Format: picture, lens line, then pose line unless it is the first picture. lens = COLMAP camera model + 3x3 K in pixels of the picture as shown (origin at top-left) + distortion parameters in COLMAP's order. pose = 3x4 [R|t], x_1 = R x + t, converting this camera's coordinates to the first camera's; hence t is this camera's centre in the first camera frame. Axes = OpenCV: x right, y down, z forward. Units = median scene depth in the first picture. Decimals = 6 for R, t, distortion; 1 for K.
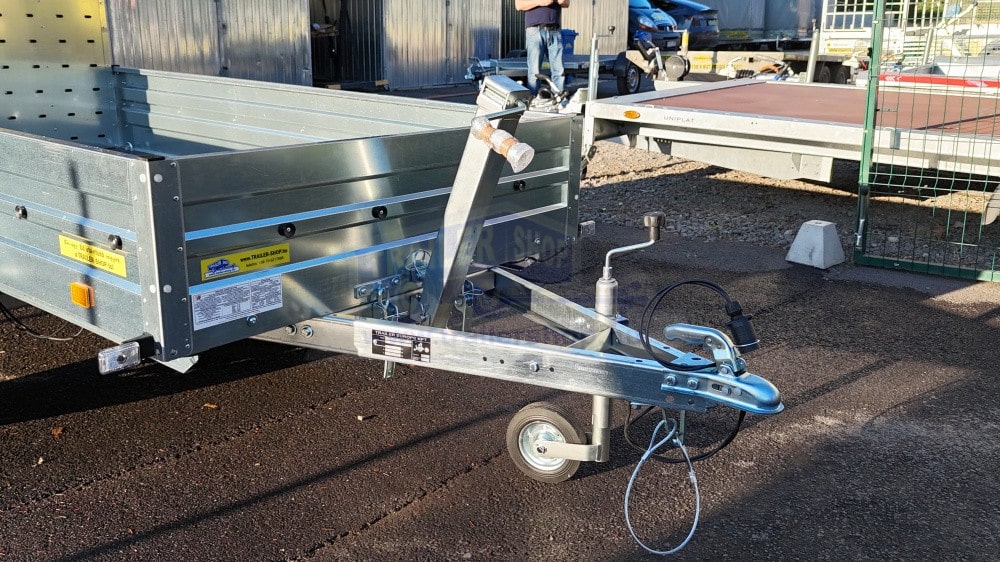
lens RADIAL K [[913.9, 0, 501.7], [0, 913.9, 279.9], [0, 0, 1]] dist [0.034874, 0.000000]
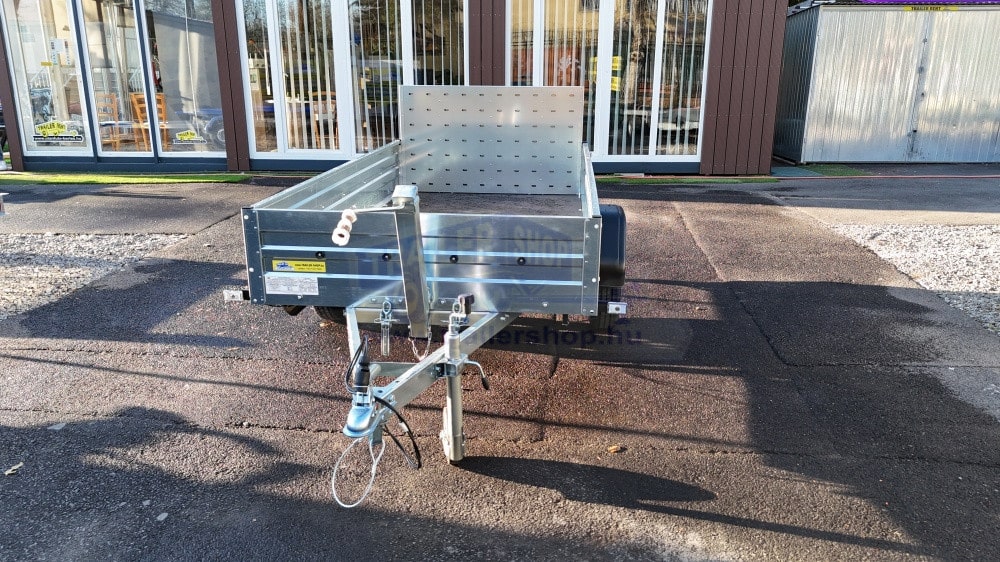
lens RADIAL K [[736.3, 0, 501.8], [0, 736.3, 285.0], [0, 0, 1]] dist [0.061902, -0.054888]
pose [[0.566355, 0.220698, -0.794062, 1.085963], [-0.218461, 0.969215, 0.113565, -0.227215], [0.794680, 0.109154, 0.597133, 0.377725]]
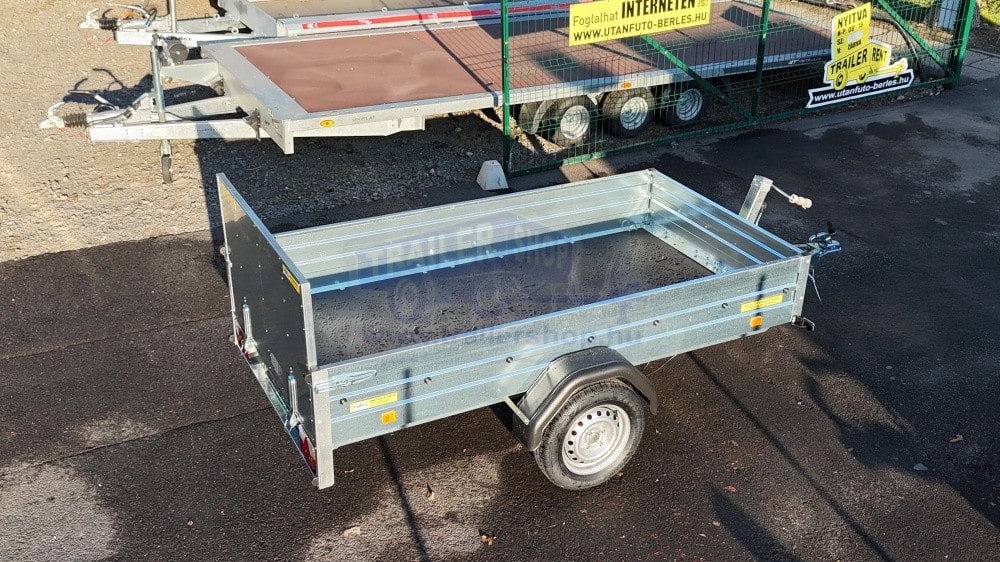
lens RADIAL K [[1038.2, 0, 499.9], [0, 1038.2, 284.1], [0, 0, 1]] dist [0.042402, 0.000000]
pose [[0.386526, -0.428393, 0.816747, -2.716368], [0.240106, 0.901780, 0.359364, -1.137905], [-0.890476, 0.057202, 0.451421, 0.328874]]
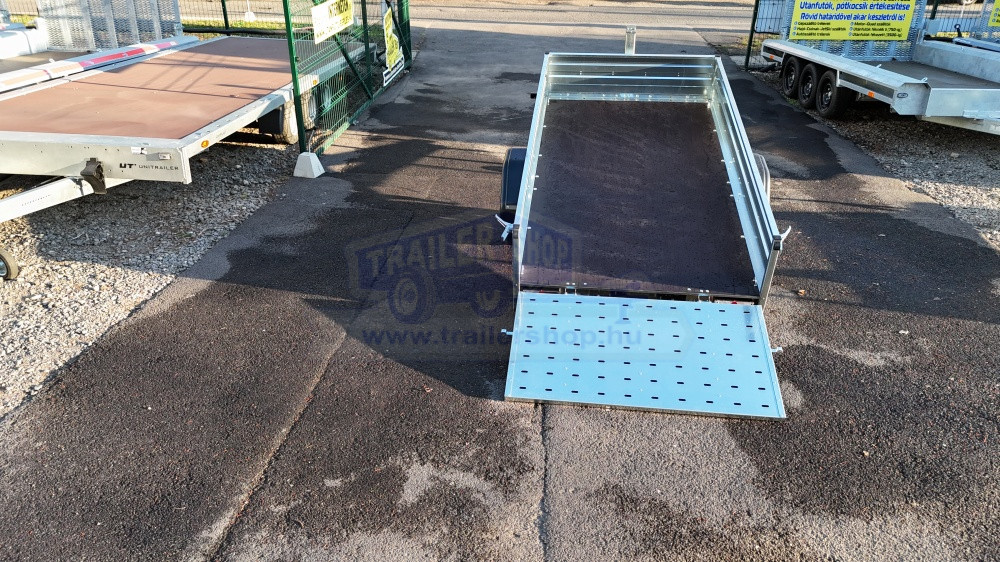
lens RADIAL K [[736.3, 0, 502.2], [0, 736.3, 287.7], [0, 0, 1]] dist [0.061902, -0.054888]
pose [[-0.571381, -0.371939, 0.731564, -2.301444], [0.209236, 0.795928, 0.568084, -1.313250], [-0.793565, 0.477661, -0.376955, 2.945768]]
